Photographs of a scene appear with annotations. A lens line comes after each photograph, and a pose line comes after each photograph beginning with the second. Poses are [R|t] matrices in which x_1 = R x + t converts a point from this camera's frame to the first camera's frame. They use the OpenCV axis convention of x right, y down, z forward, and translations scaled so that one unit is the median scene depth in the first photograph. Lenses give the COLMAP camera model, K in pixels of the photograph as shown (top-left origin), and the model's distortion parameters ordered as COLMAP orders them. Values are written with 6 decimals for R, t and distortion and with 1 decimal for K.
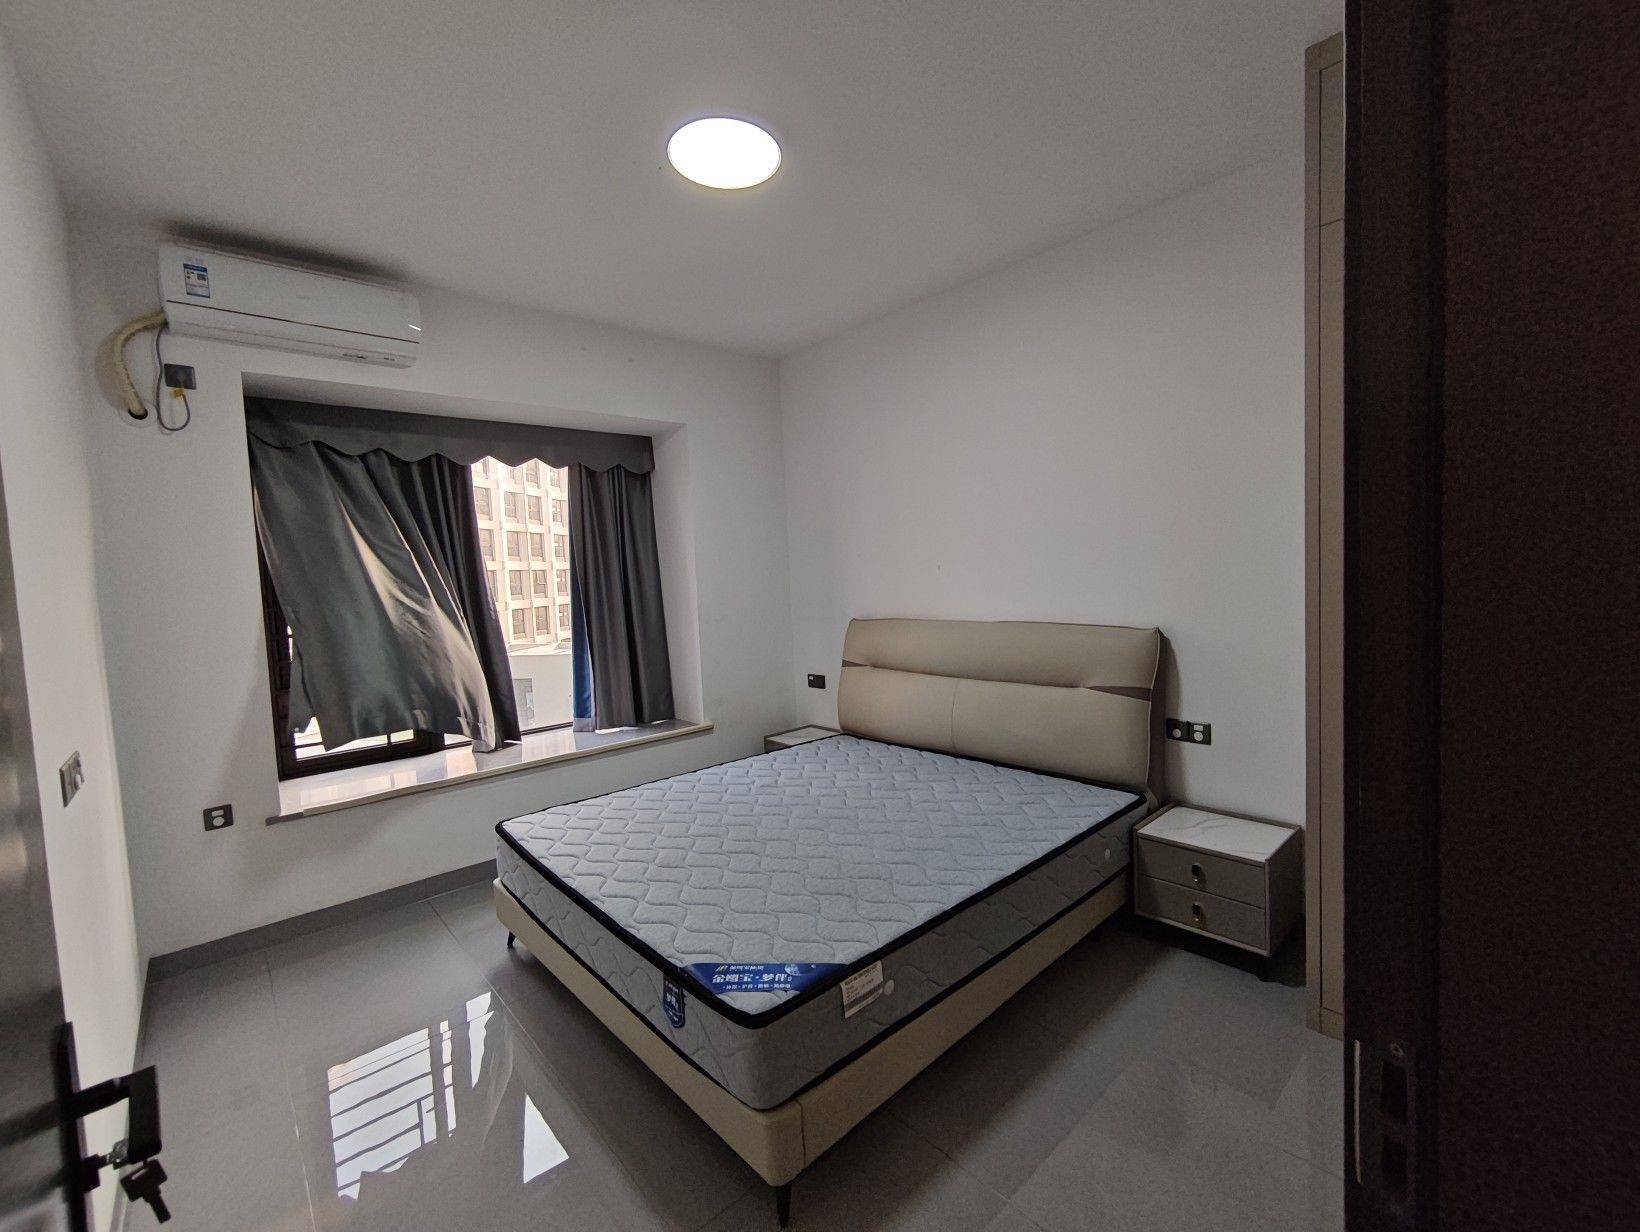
lens RADIAL K [[676.9, 0, 820.0], [0, 676.9, 616.0], [0, 0, 1]] dist [-0.000776, -0.000150]
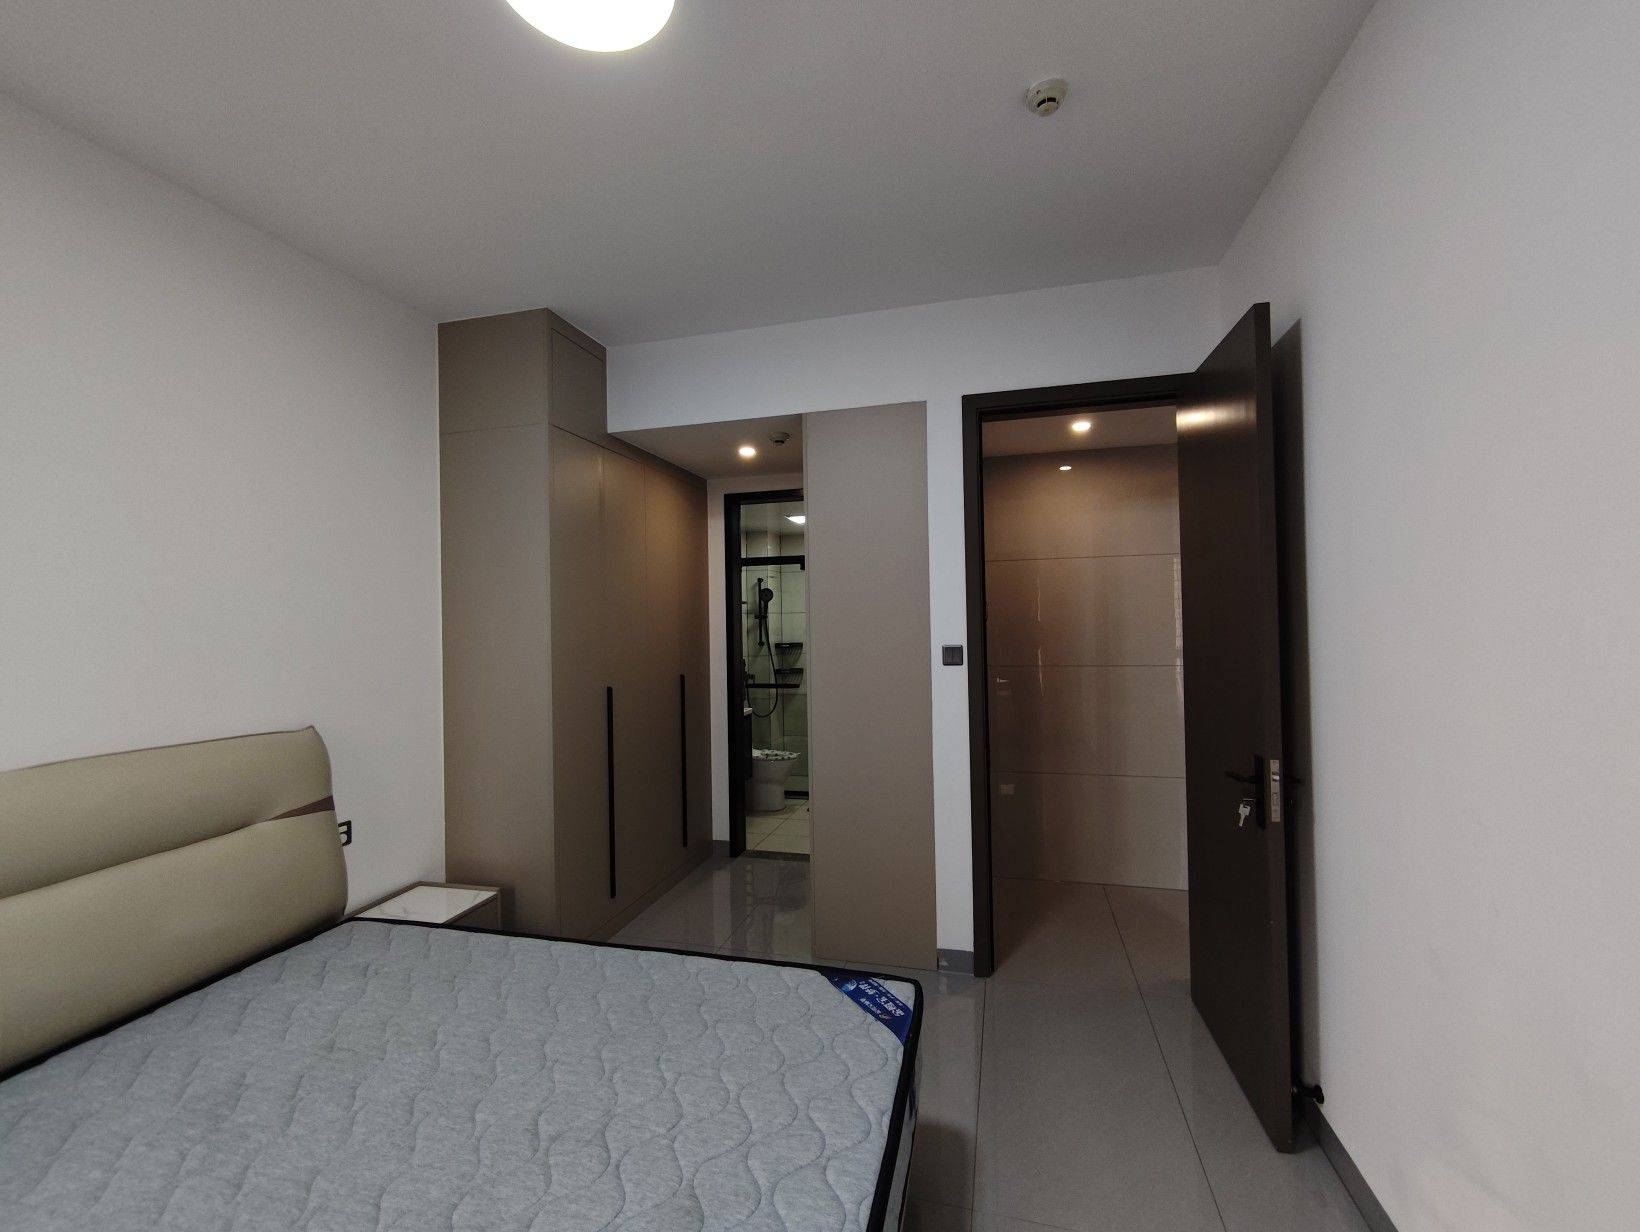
lens RADIAL K [[676.9, 0, 820.0], [0, 676.9, 616.0], [0, 0, 1]] dist [-0.000776, -0.000150]
pose [[-0.528785, 0.070404, 0.845831, -0.971238], [0.099094, 0.994859, -0.020858, -0.064739], [-0.842951, 0.072787, -0.533044, 1.542509]]
